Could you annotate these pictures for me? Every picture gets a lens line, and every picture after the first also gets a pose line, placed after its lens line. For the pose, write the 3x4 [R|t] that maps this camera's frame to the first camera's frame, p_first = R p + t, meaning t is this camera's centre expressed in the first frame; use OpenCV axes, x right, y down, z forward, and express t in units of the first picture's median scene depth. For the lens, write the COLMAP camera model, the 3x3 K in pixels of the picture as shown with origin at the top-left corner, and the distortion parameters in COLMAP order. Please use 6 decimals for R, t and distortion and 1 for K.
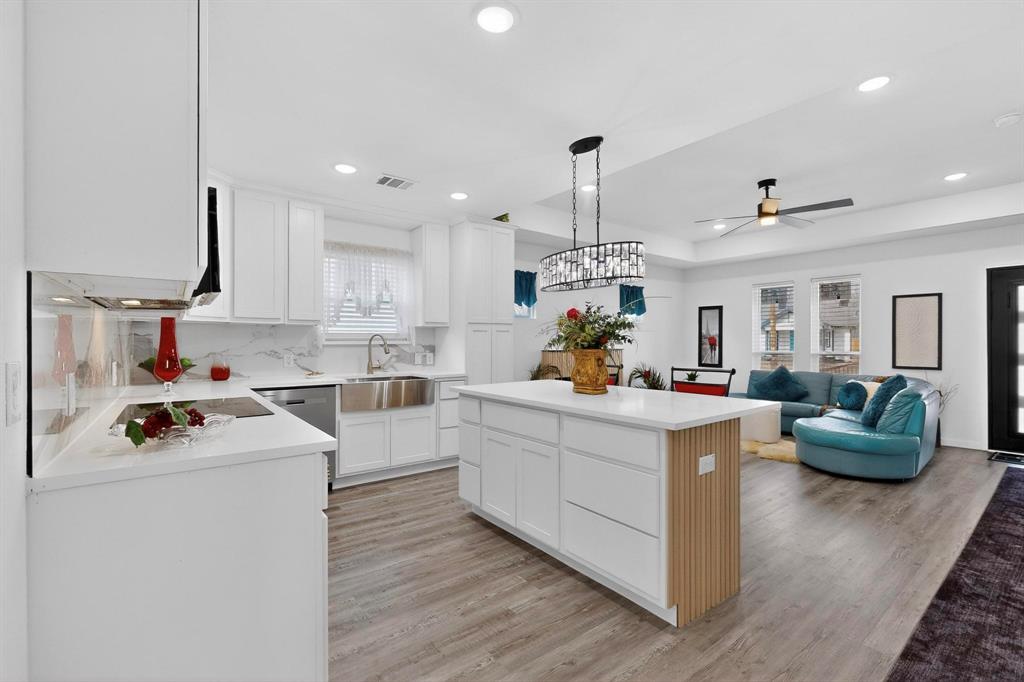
lens RADIAL K [[445.7, 0, 506.0], [0, 445.7, 344.7], [0, 0, 1]] dist [-0.001861, -0.000187]
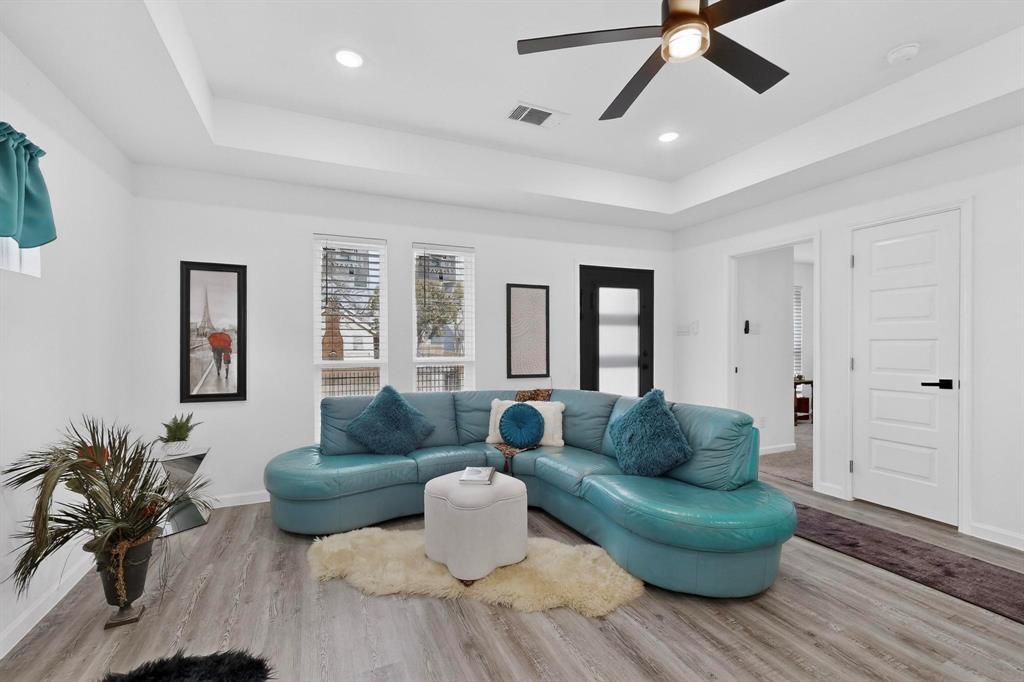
lens RADIAL K [[445.7, 0, 513.7], [0, 445.7, 347.1], [0, 0, 1]] dist [-0.001861, -0.000187]
pose [[0.218119, -0.002088, 0.975920, 0.110809], [0.010106, 0.999949, -0.000119, -0.000221], [-0.975870, 0.009888, 0.218129, 0.726248]]
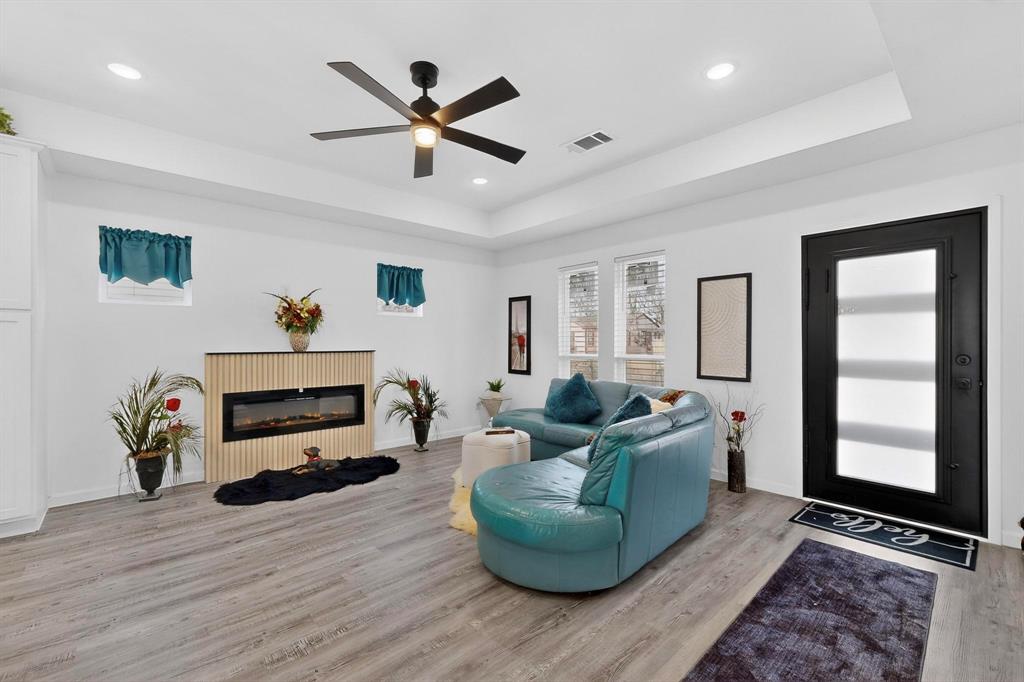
lens RADIAL K [[432.1, 0, 512.5], [0, 432.1, 345.9], [0, 0, 1]] dist [-0.001231, 0.000036]
pose [[0.995891, 0.003752, 0.090481, 0.445879], [-0.003652, 0.999993, -0.001266, 0.001954], [-0.090485, 0.000930, 0.995897, 0.288713]]
